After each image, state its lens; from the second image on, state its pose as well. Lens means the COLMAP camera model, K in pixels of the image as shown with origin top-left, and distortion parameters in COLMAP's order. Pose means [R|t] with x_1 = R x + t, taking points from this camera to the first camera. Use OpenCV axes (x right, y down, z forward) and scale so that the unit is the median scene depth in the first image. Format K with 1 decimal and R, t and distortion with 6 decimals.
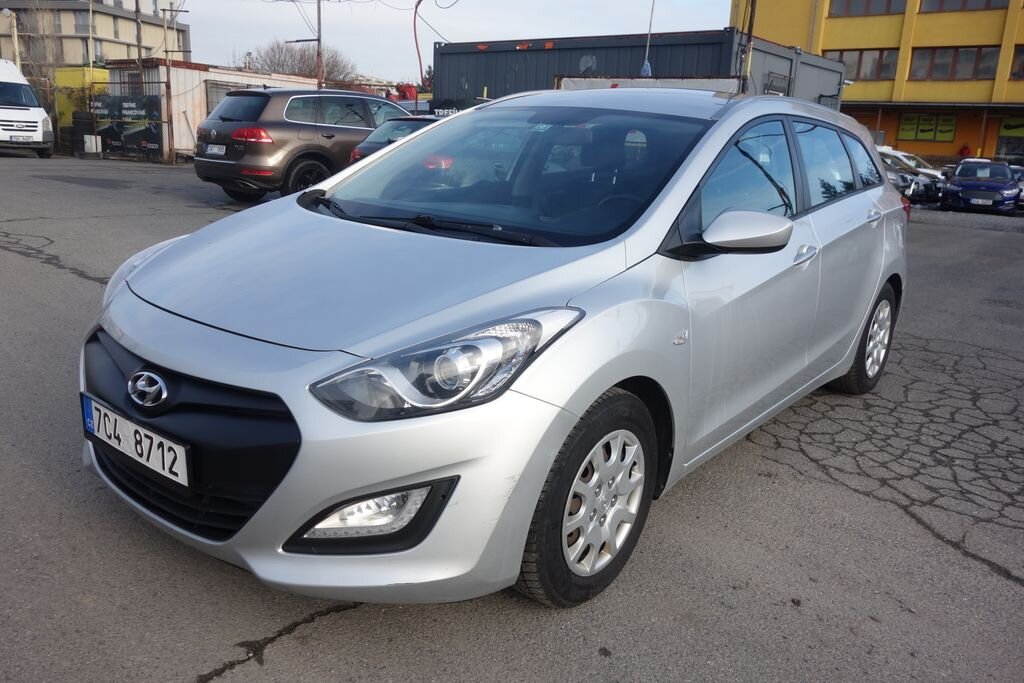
lens RADIAL K [[811.5, 0, 510.3], [0, 811.5, 342.1], [0, 0, 1]] dist [0.001275, -0.001658]
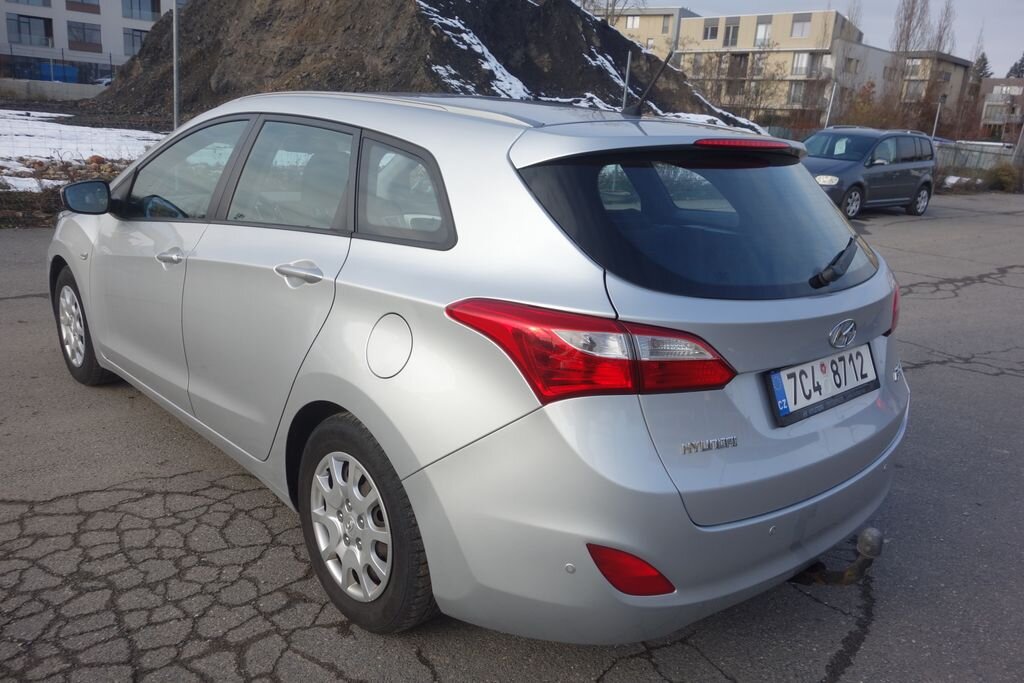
lens RADIAL K [[811.5, 0, 514.2], [0, 811.5, 344.3], [0, 0, 1]] dist [0.001275, -0.001658]
pose [[-0.148605, 0.199292, -0.968607, 1.101377], [-0.312639, 0.919776, 0.237211, -0.322108], [0.938176, 0.338075, -0.074376, 1.312334]]
